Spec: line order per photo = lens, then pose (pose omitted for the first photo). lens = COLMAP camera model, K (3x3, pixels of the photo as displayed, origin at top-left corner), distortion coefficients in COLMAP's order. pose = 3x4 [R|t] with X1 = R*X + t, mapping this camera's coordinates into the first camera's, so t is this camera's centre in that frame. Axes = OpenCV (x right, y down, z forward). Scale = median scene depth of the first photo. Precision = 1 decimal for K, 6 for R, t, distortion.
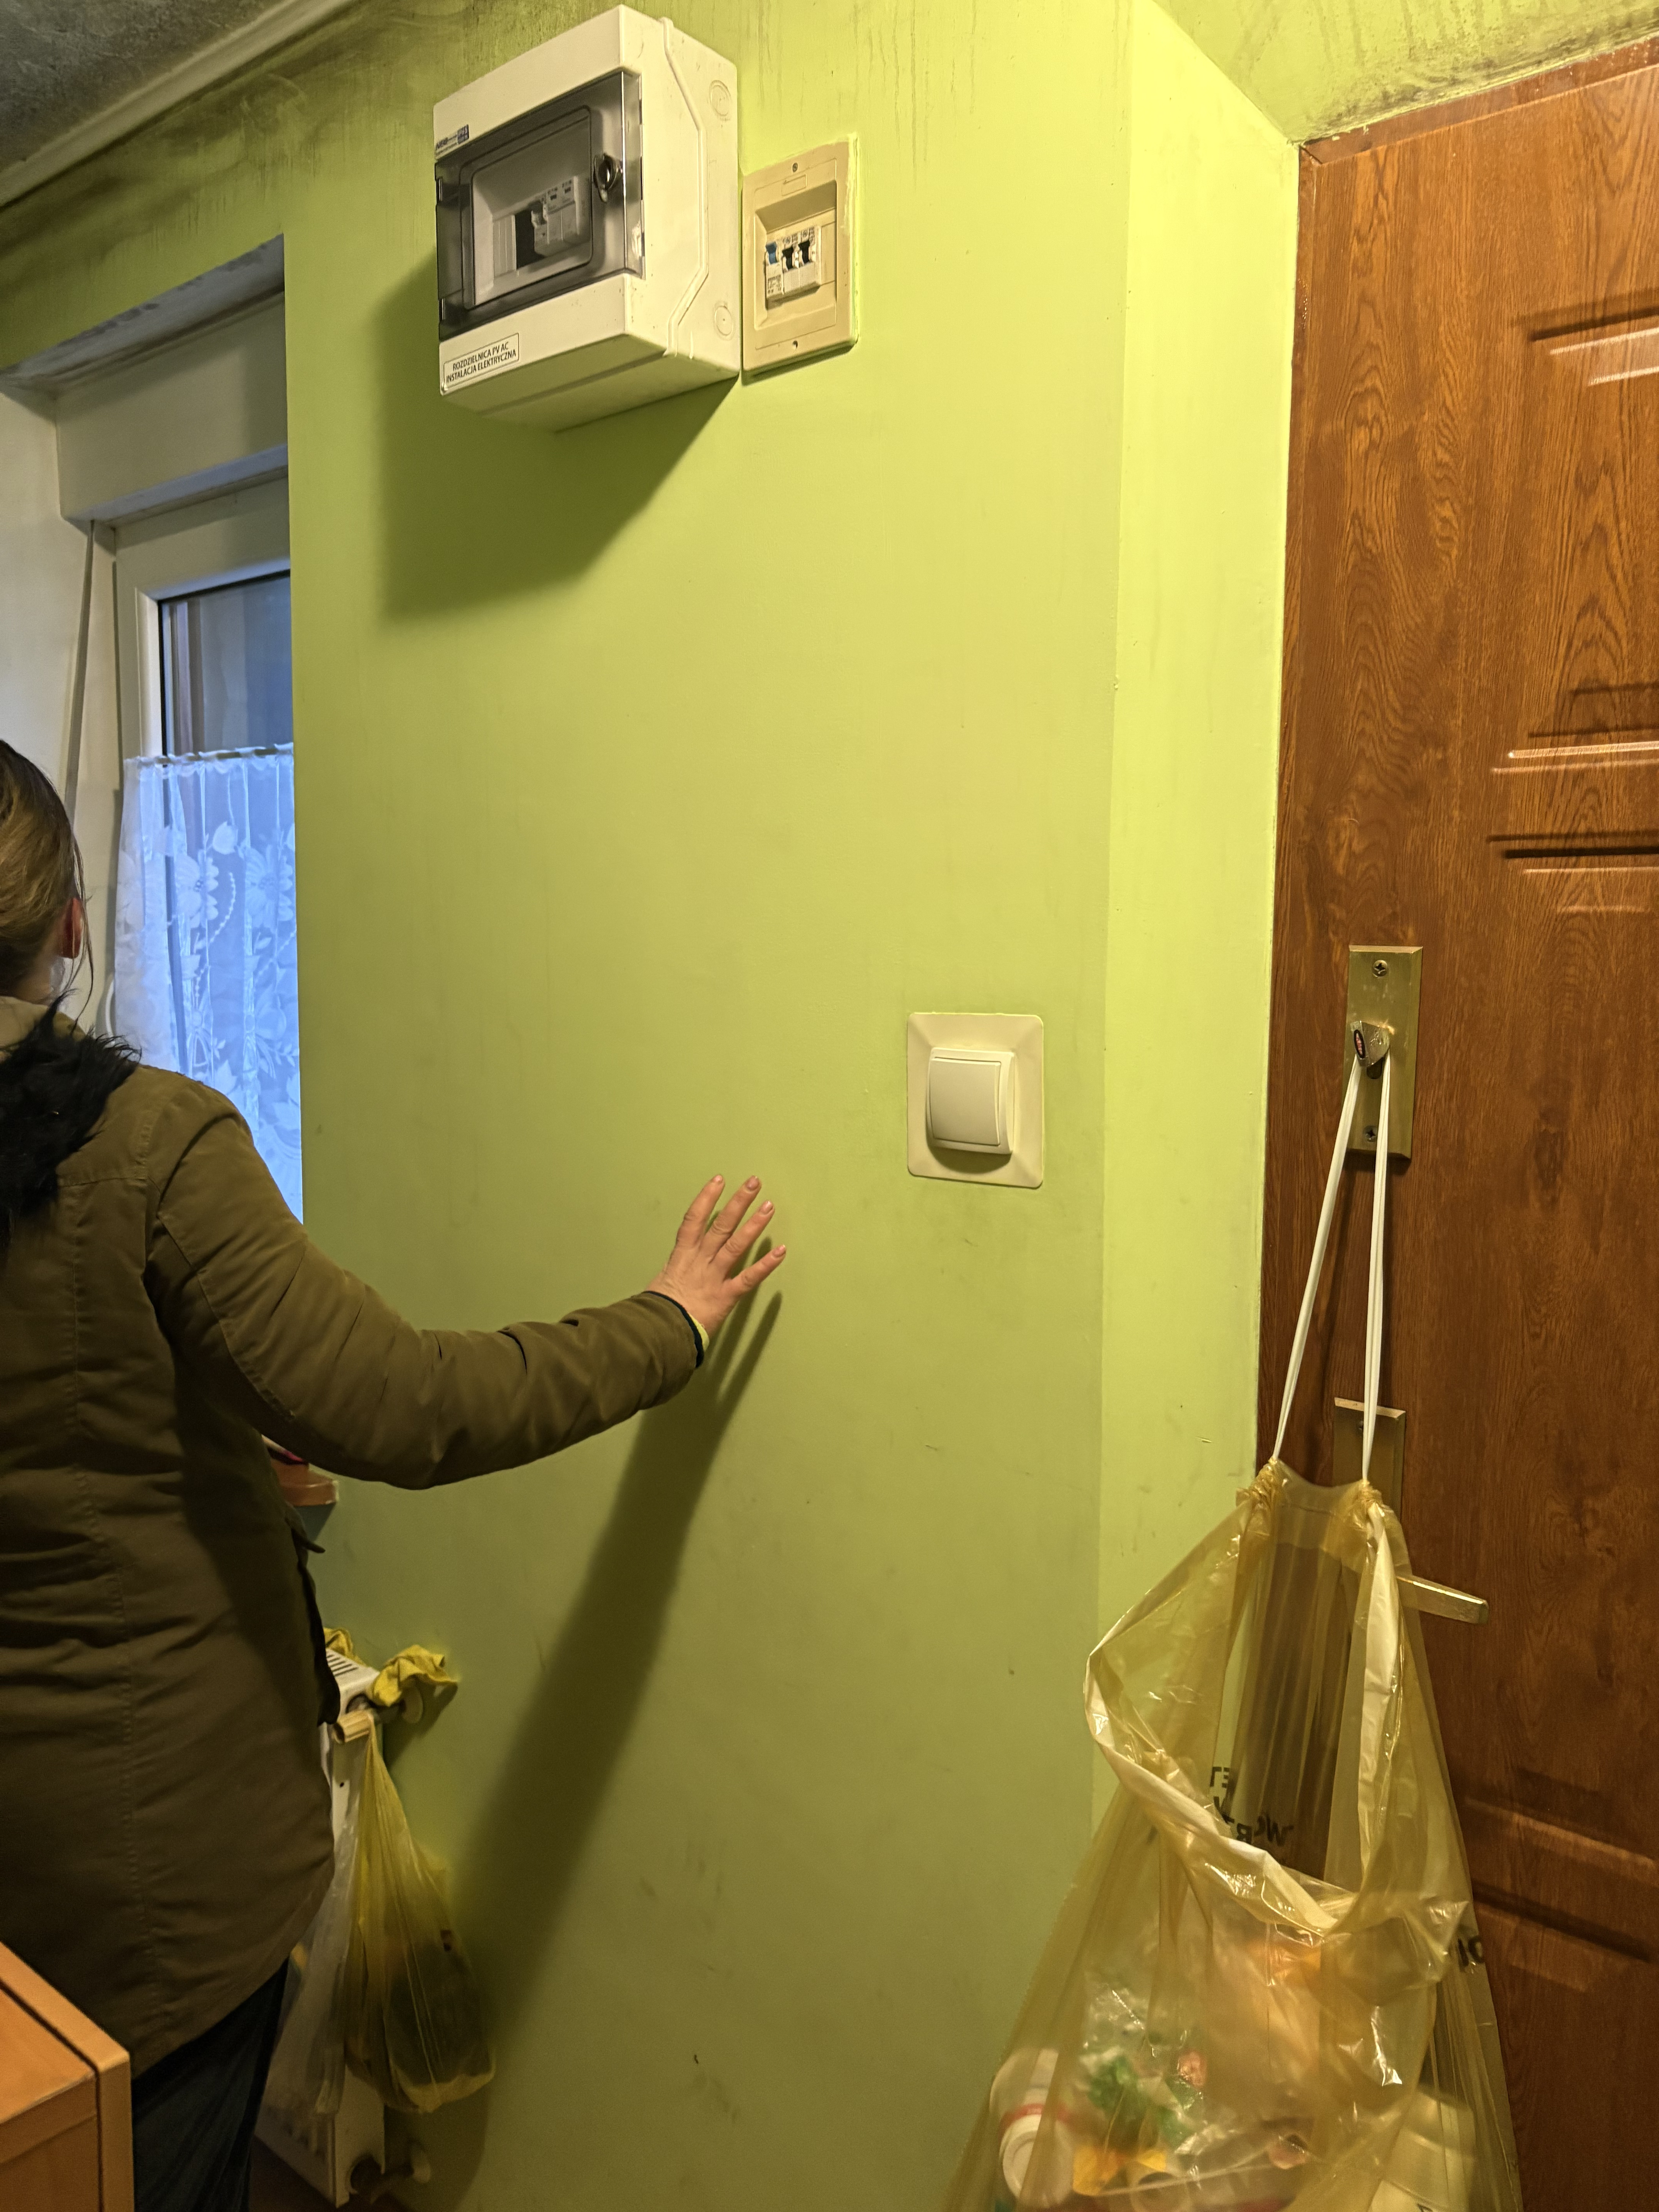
lens RADIAL K [[1687.0, 0, 847.9], [0, 1687.0, 1104.8], [0, 0, 1]] dist [-0.001482, 0.000786]
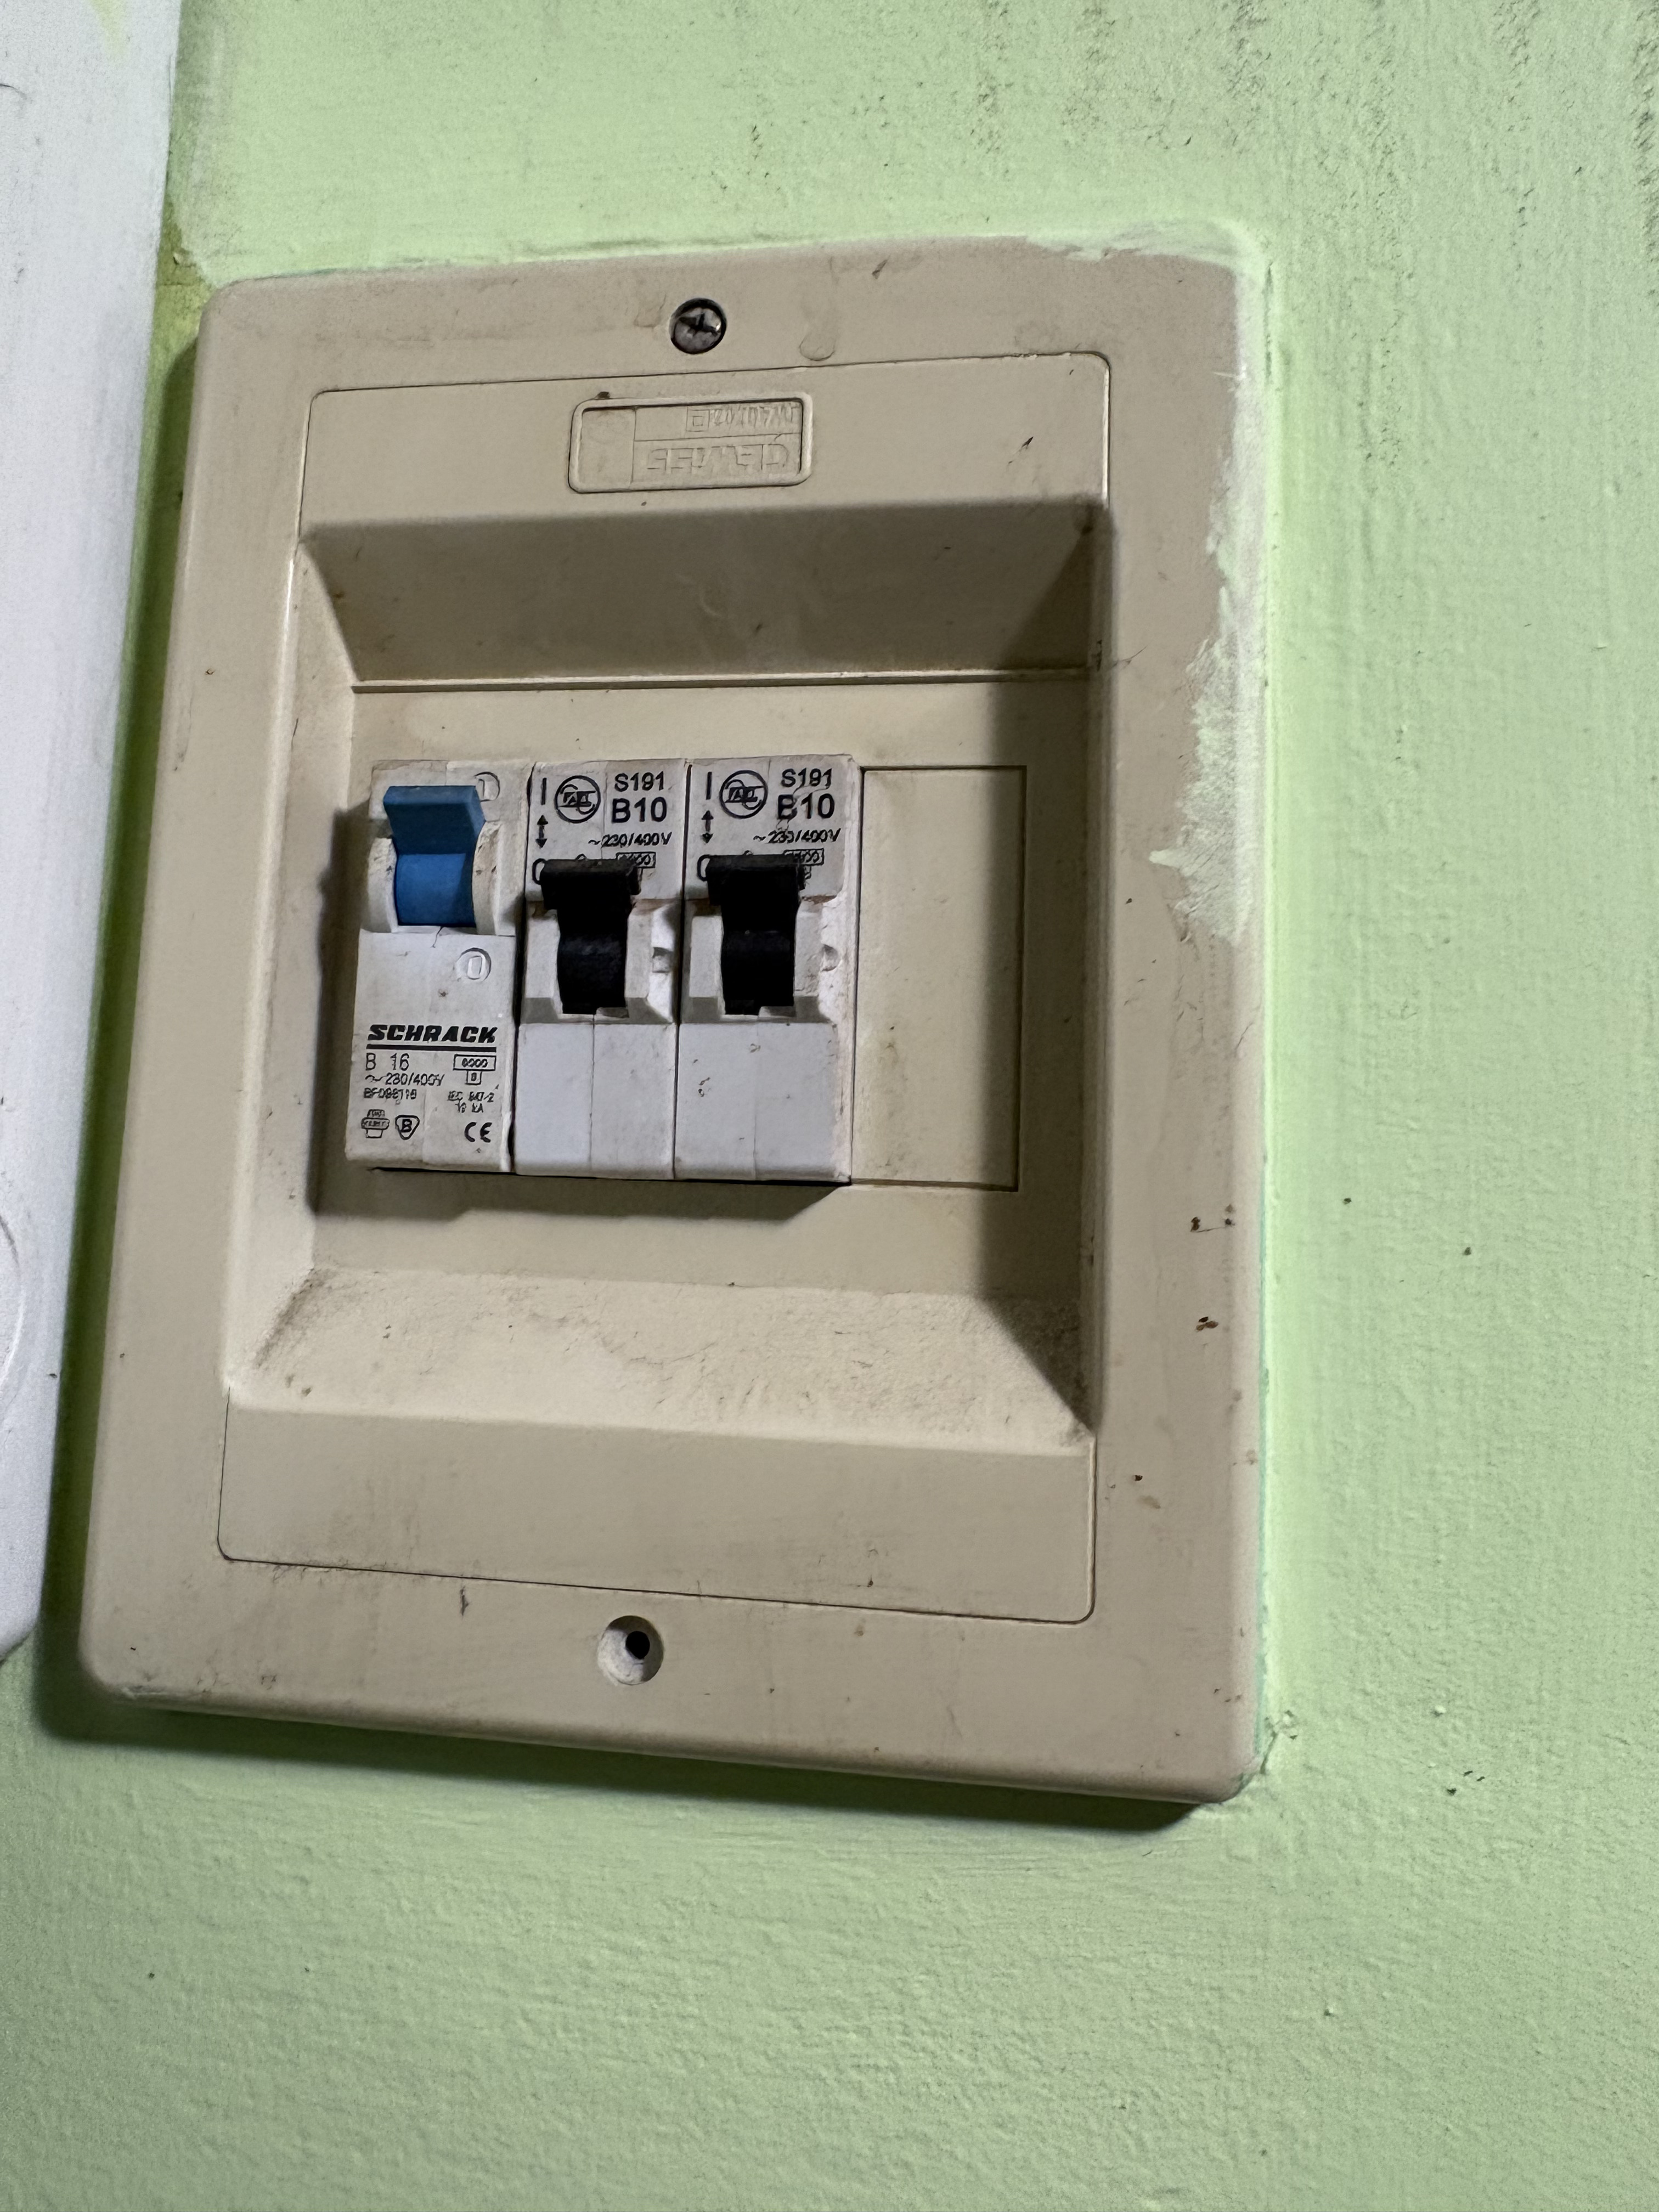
lens RADIAL K [[1687.0, 0, 830.5], [0, 1687.0, 1103.9], [0, 0, 1]] dist [-0.001482, 0.000786]
pose [[0.843091, 0.104827, 0.527455, -0.081067], [0.014428, 0.976055, -0.217044, -0.432799], [-0.537577, 0.190598, 0.821391, 0.832161]]
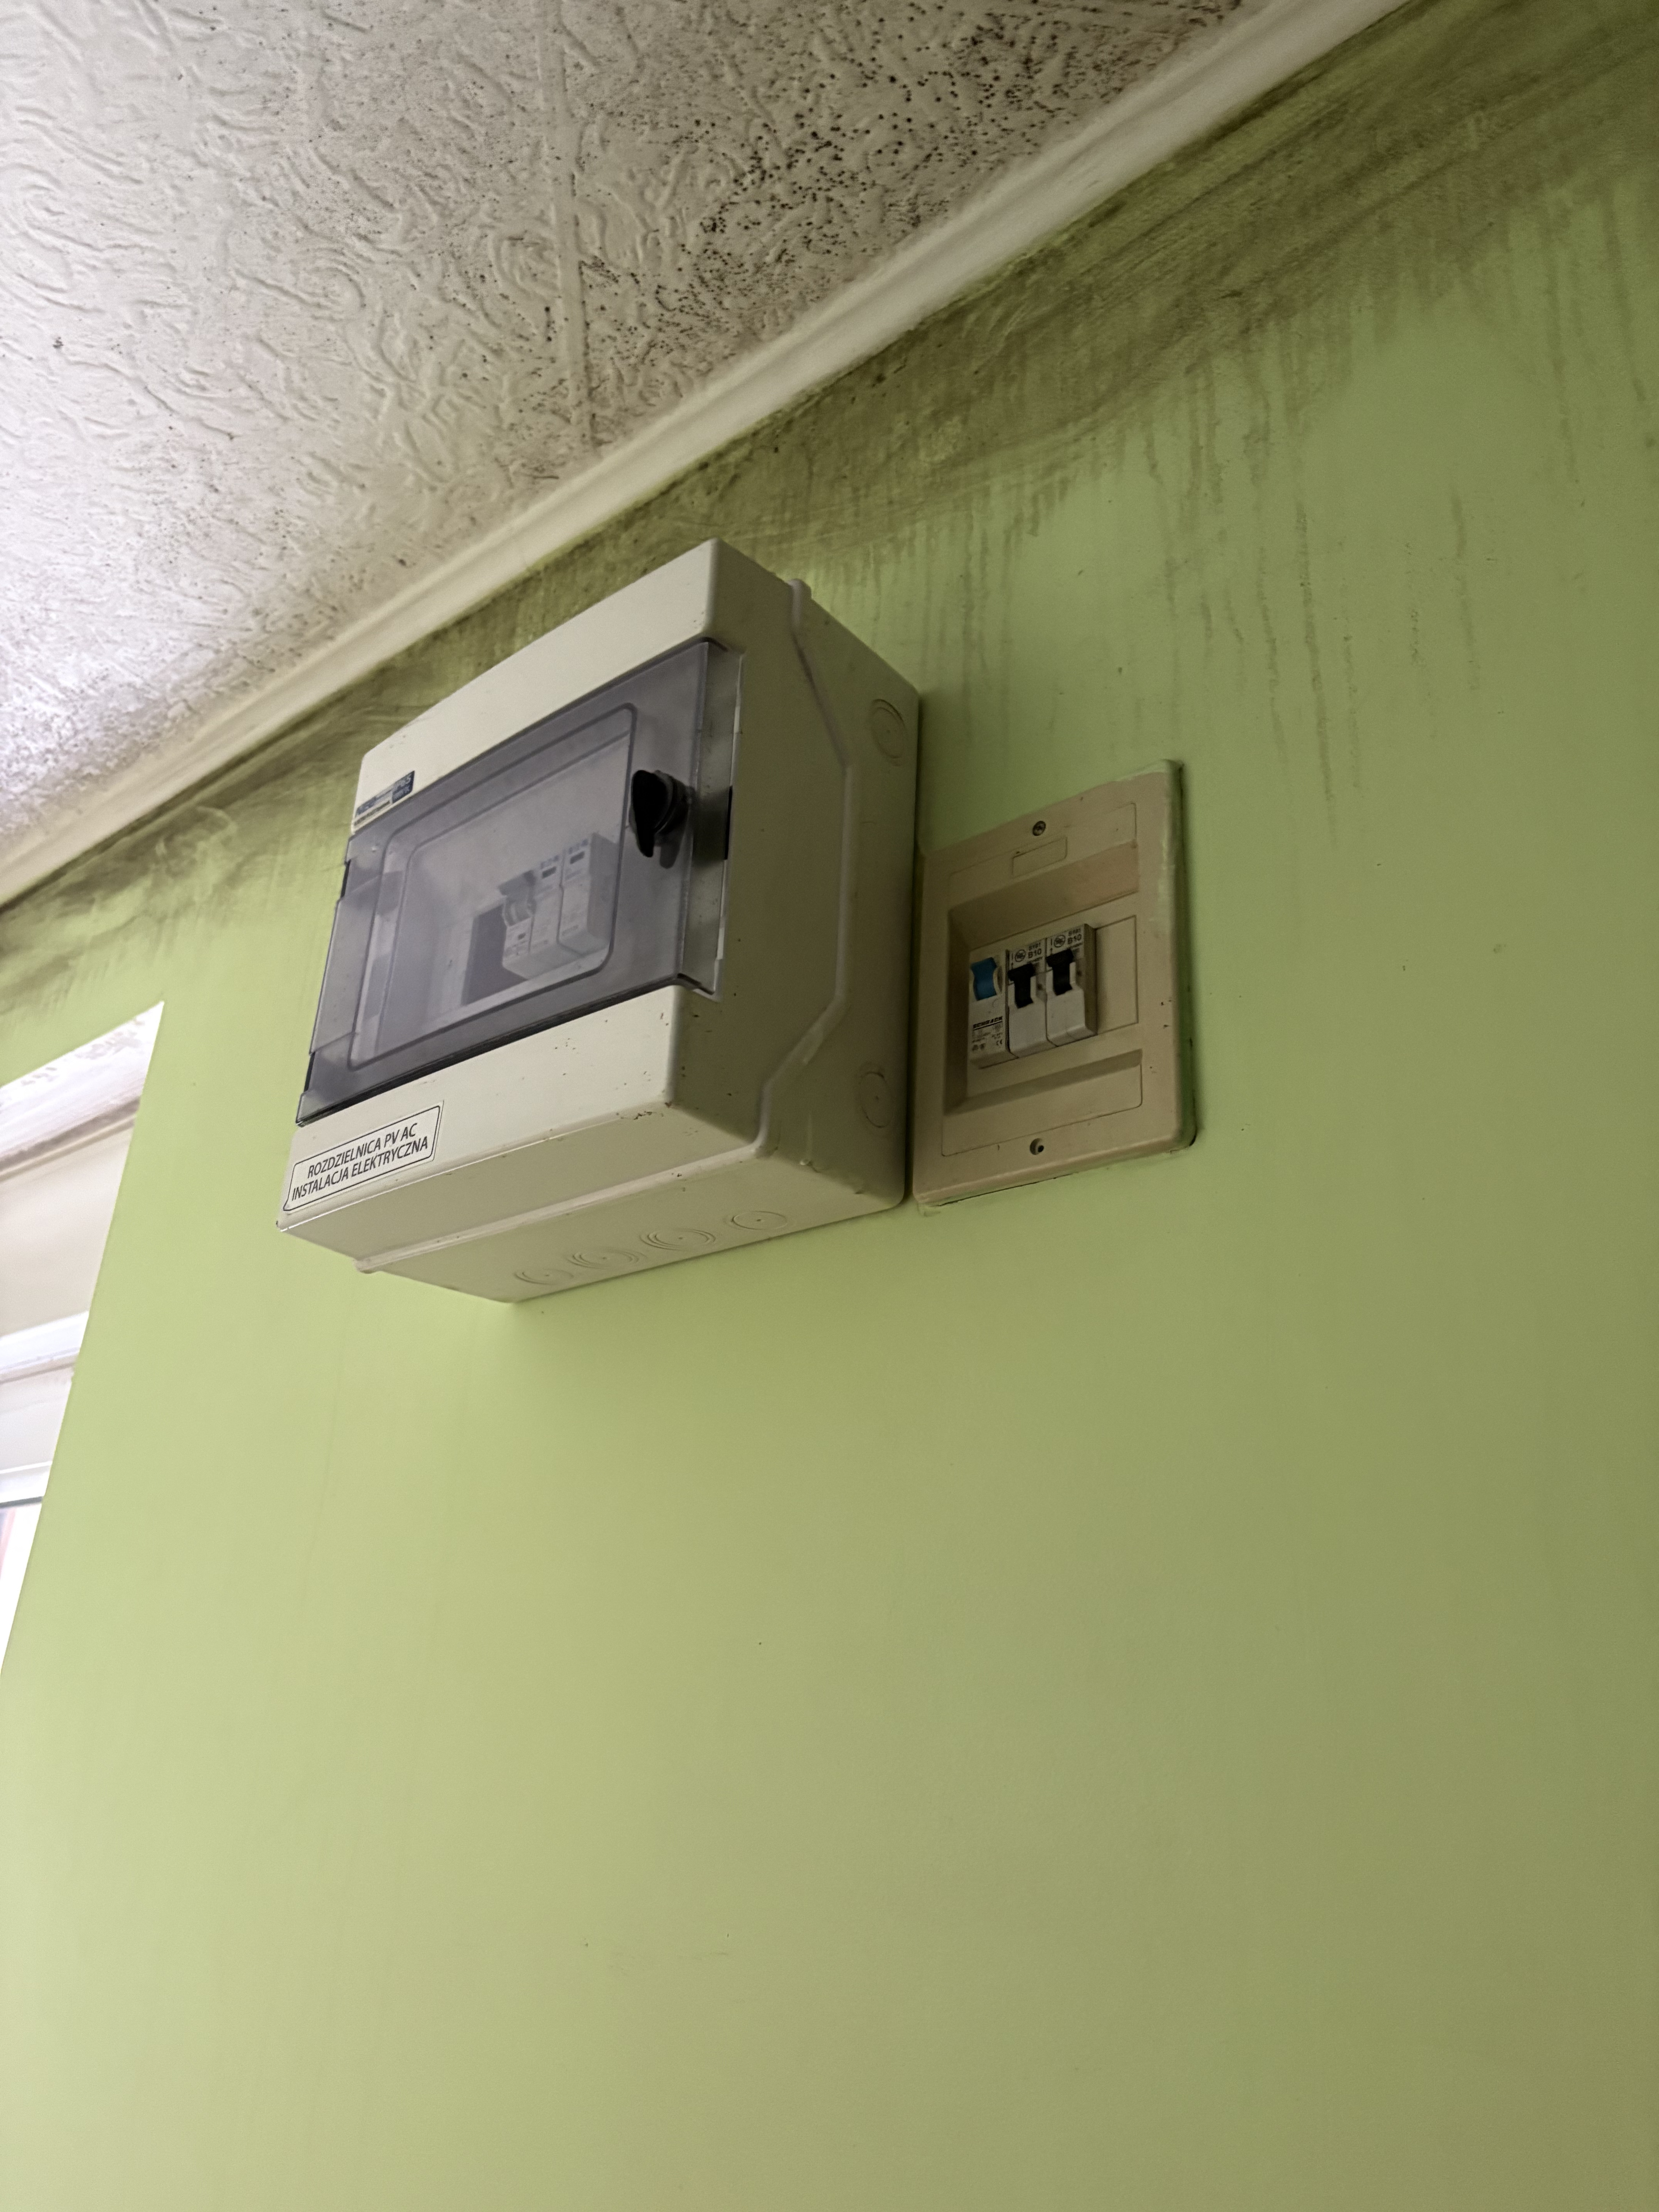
lens RADIAL K [[1687.0, 0, 843.6], [0, 1687.0, 1105.0], [0, 0, 1]] dist [-0.001482, 0.000786]
pose [[0.998776, 0.043351, -0.023824, -0.067985], [-0.049466, 0.875305, -0.481035, -0.226801], [-0.000001, 0.481625, 0.876377, 0.563161]]
